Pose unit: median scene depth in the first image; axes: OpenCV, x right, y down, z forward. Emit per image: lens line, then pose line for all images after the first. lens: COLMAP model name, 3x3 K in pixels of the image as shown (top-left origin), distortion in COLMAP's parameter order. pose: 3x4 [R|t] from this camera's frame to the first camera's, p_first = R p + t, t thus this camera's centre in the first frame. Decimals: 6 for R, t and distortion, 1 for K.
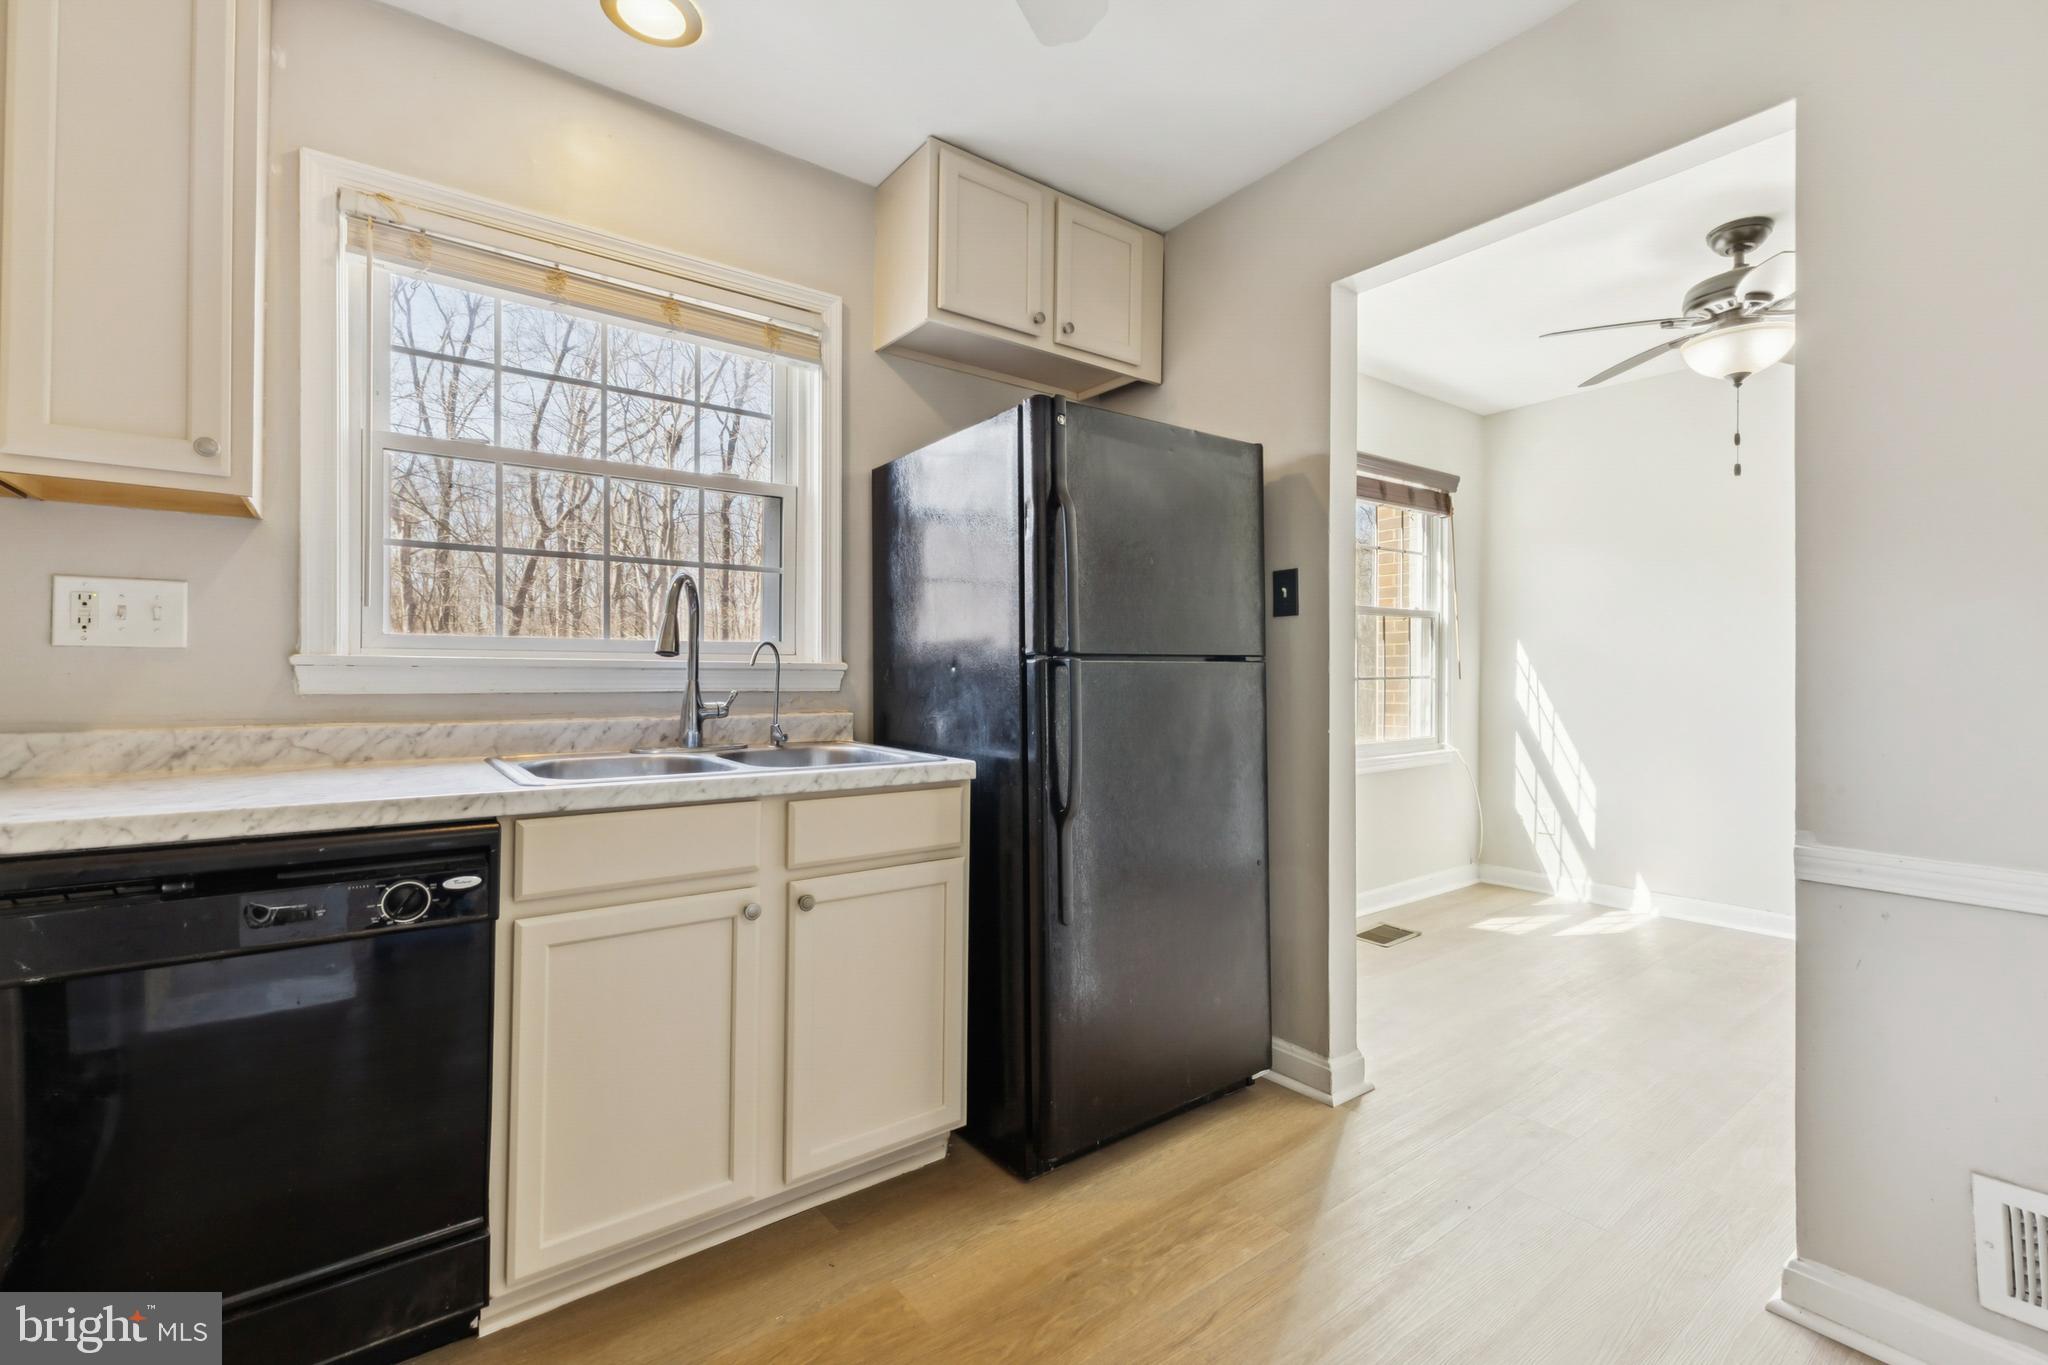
lens RADIAL K [[889.4, 0, 1022.8], [0, 889.4, 670.5], [0, 0, 1]] dist [0.007805, 0.000021]
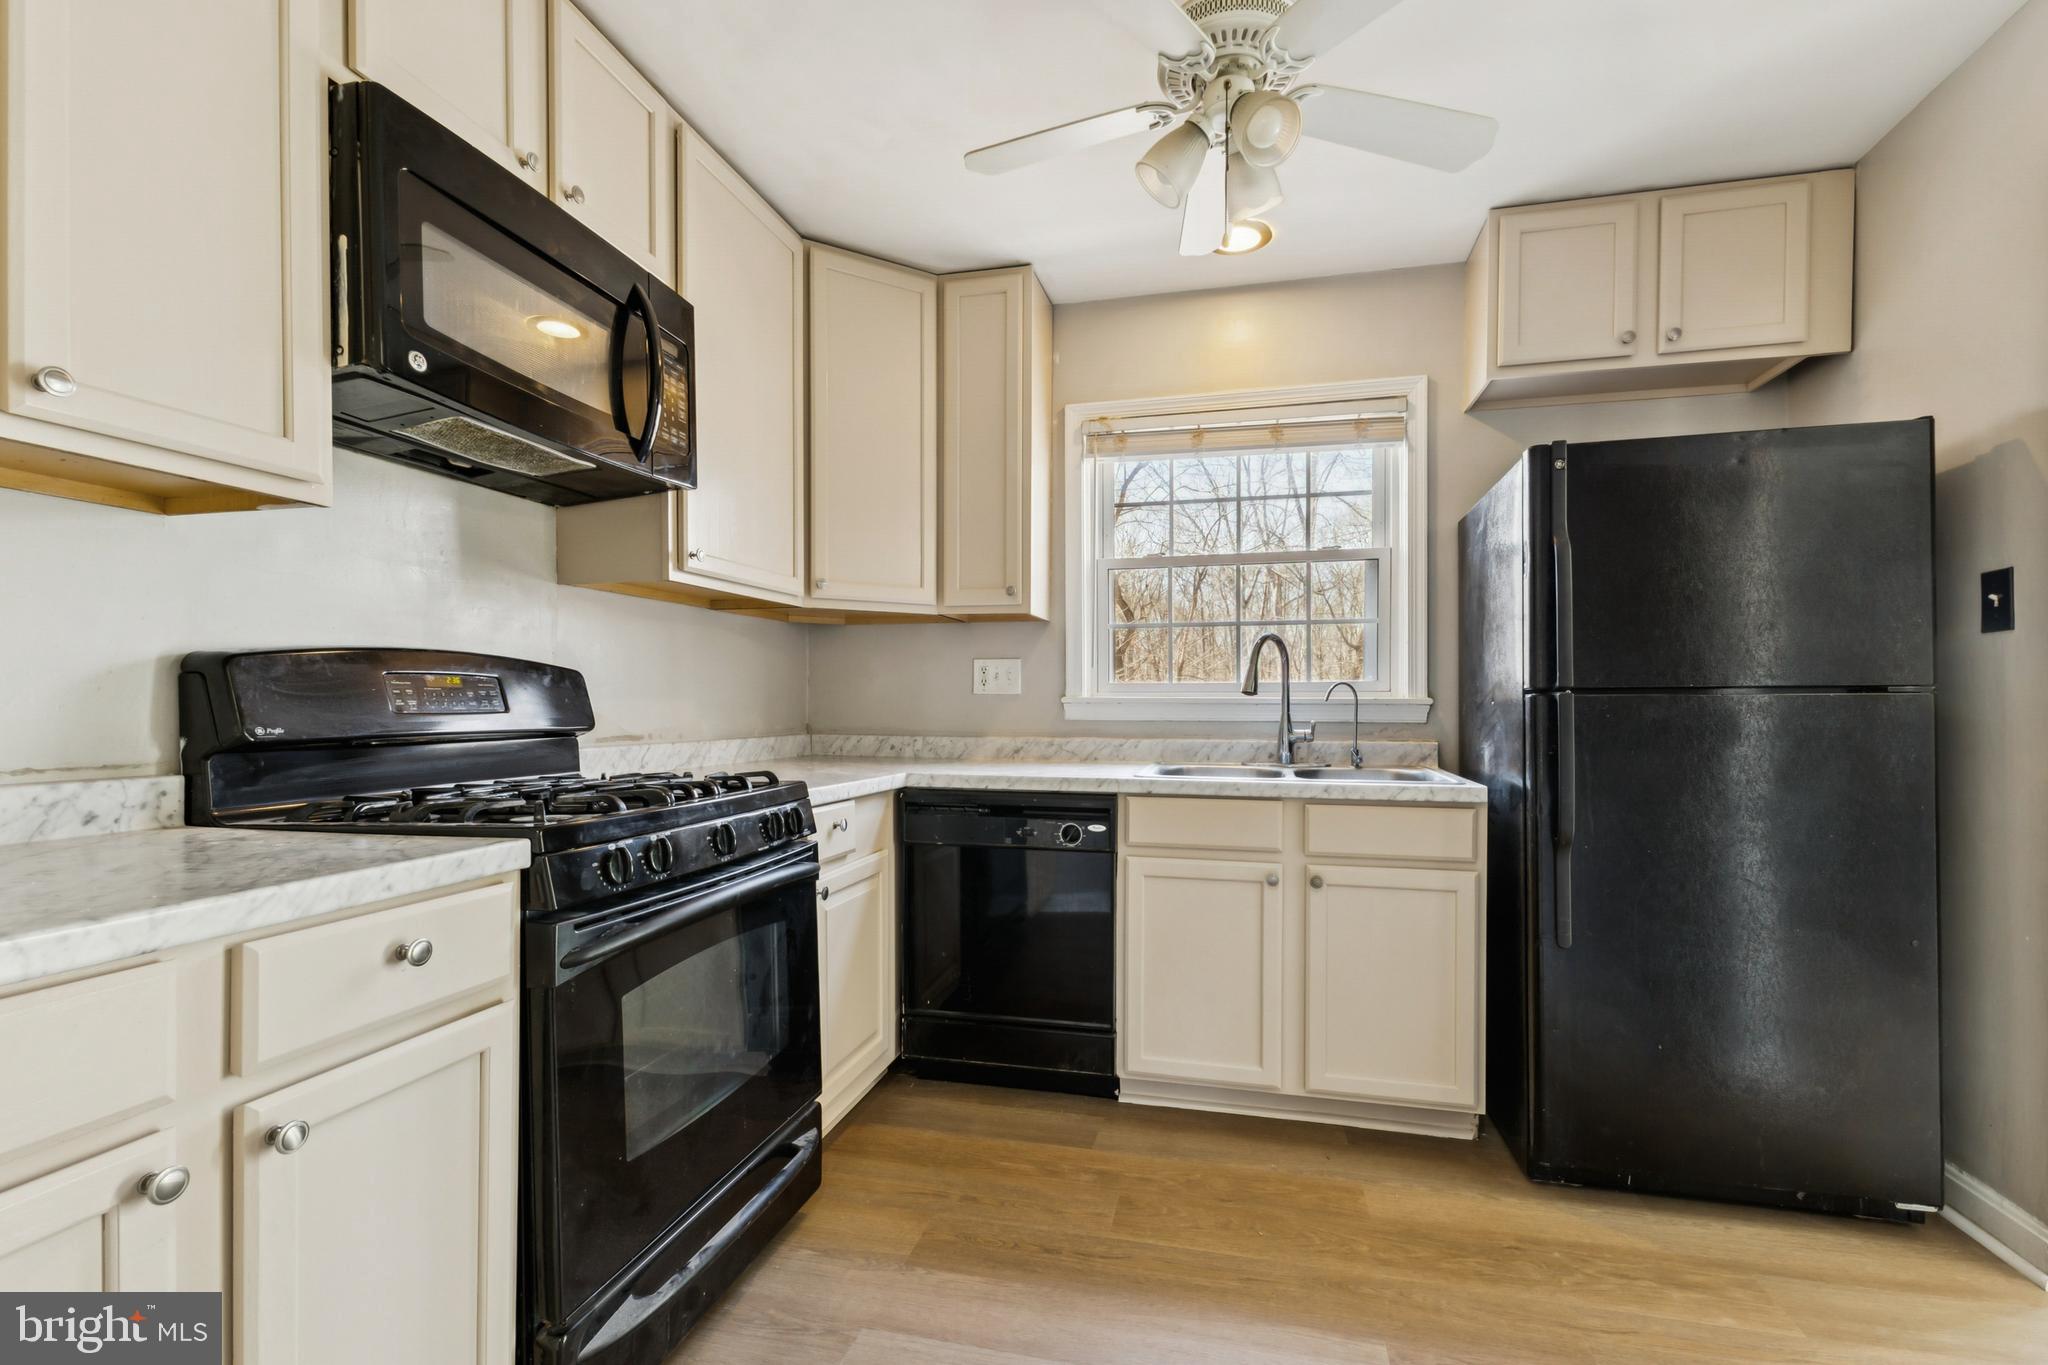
lens RADIAL K [[905.1, 0, 1029.3], [0, 905.1, 707.4], [0, 0, 1]] dist [0.010711, -0.000191]
pose [[0.634943, -0.000157, -0.772559, 0.452931], [0.004608, 0.999983, 0.003584, -0.003536], [0.772546, -0.005835, 0.634933, -0.154409]]
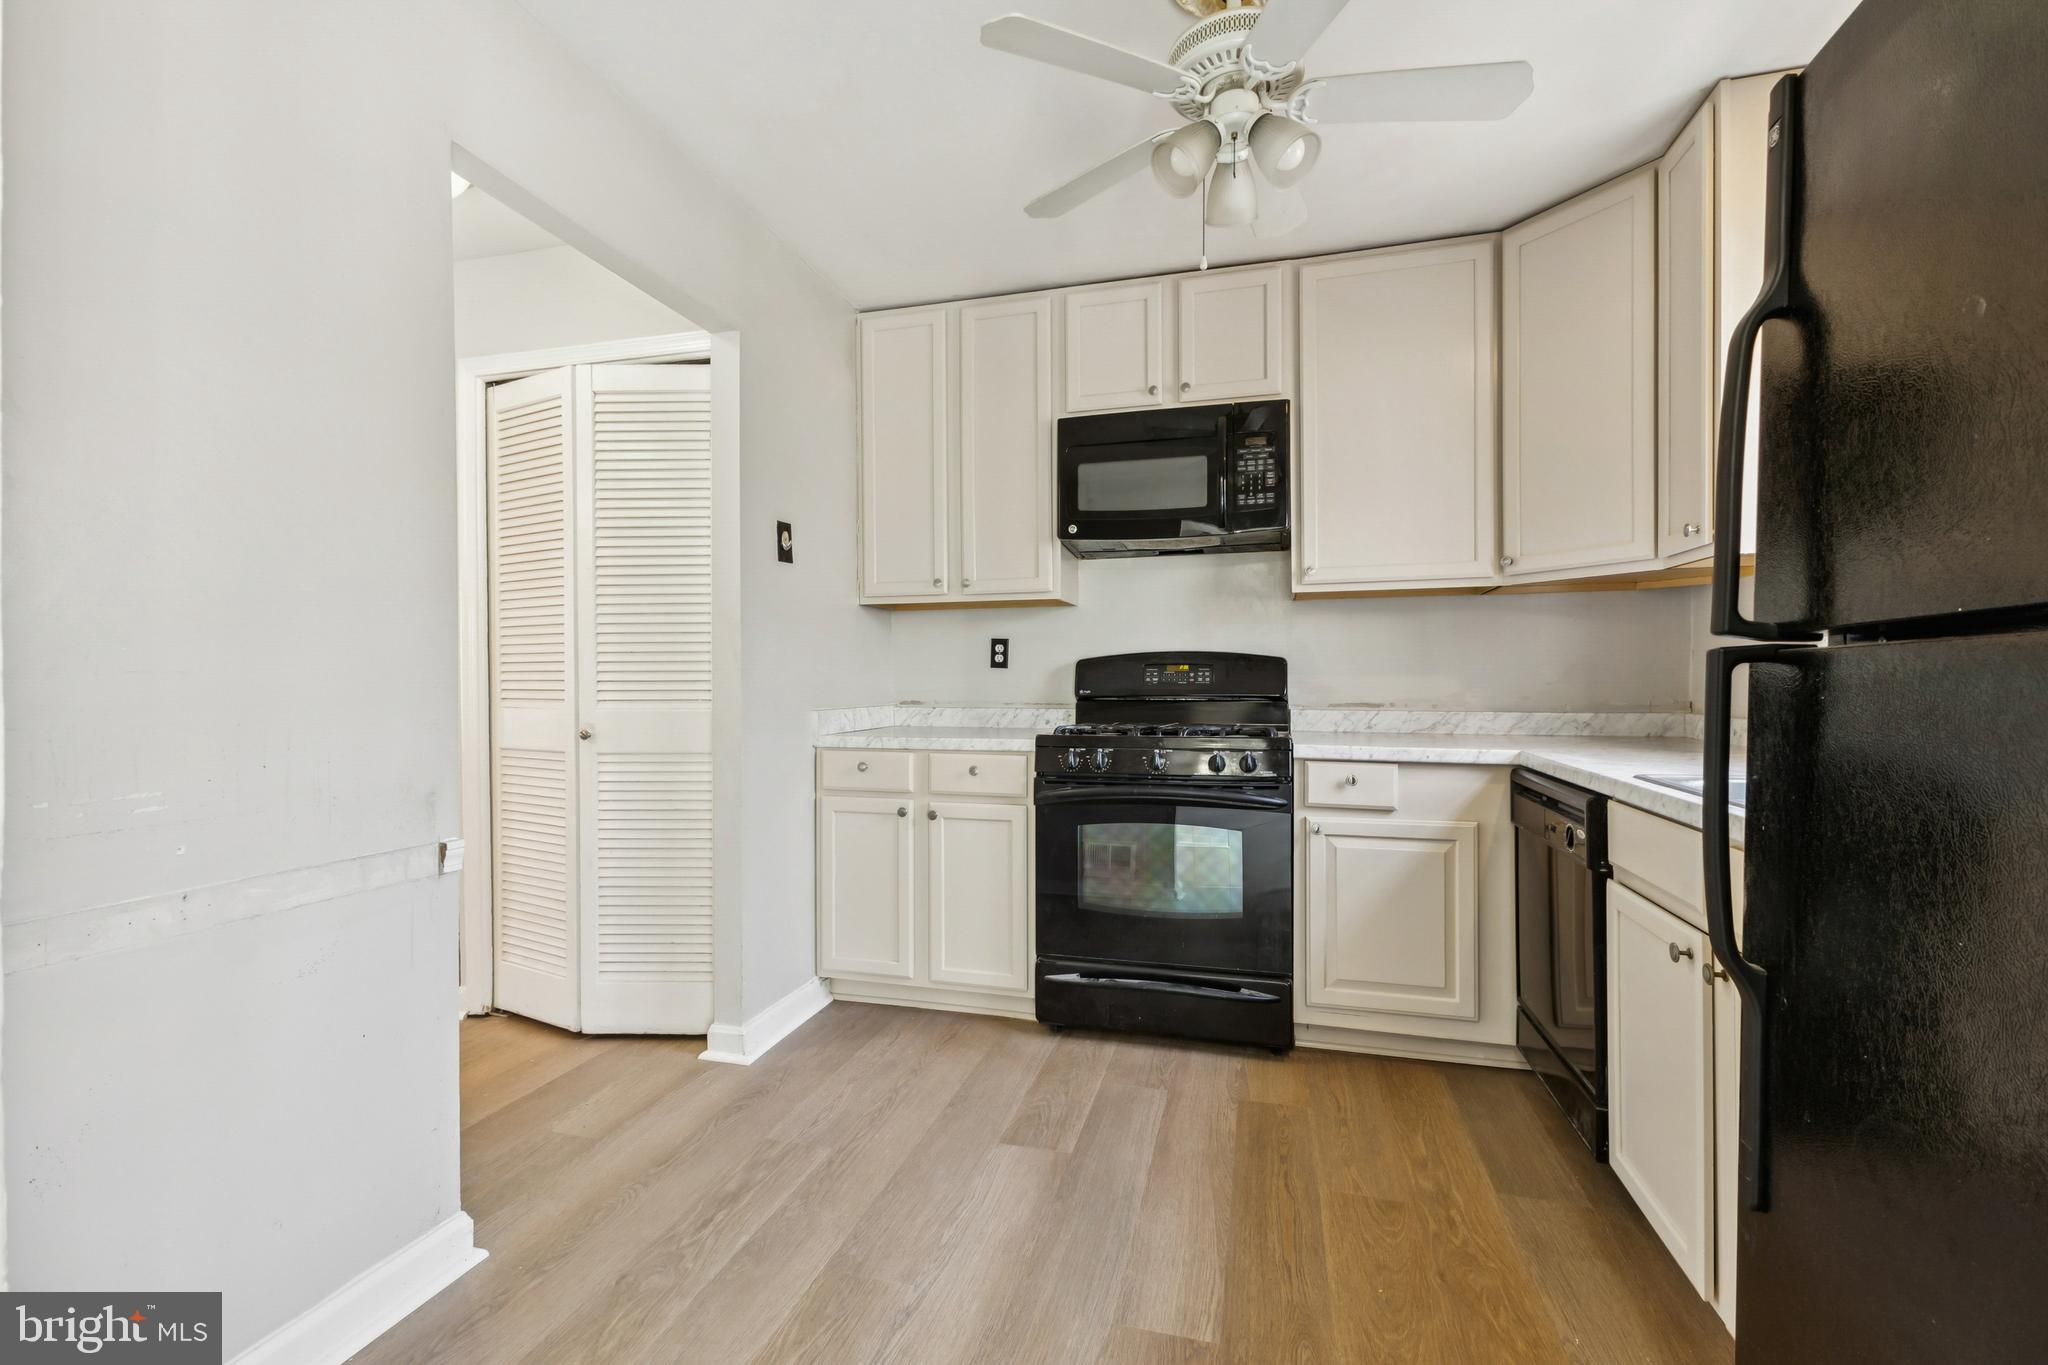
lens RADIAL K [[879.6, 0, 1019.1], [0, 879.6, 678.2], [0, 0, 1]] dist [0.002688, -0.000455]
pose [[-0.798583, -0.003911, -0.601871, 0.609254], [0.002156, 0.999954, -0.009359, 0.005204], [0.601880, -0.008772, -0.798538, 1.059537]]
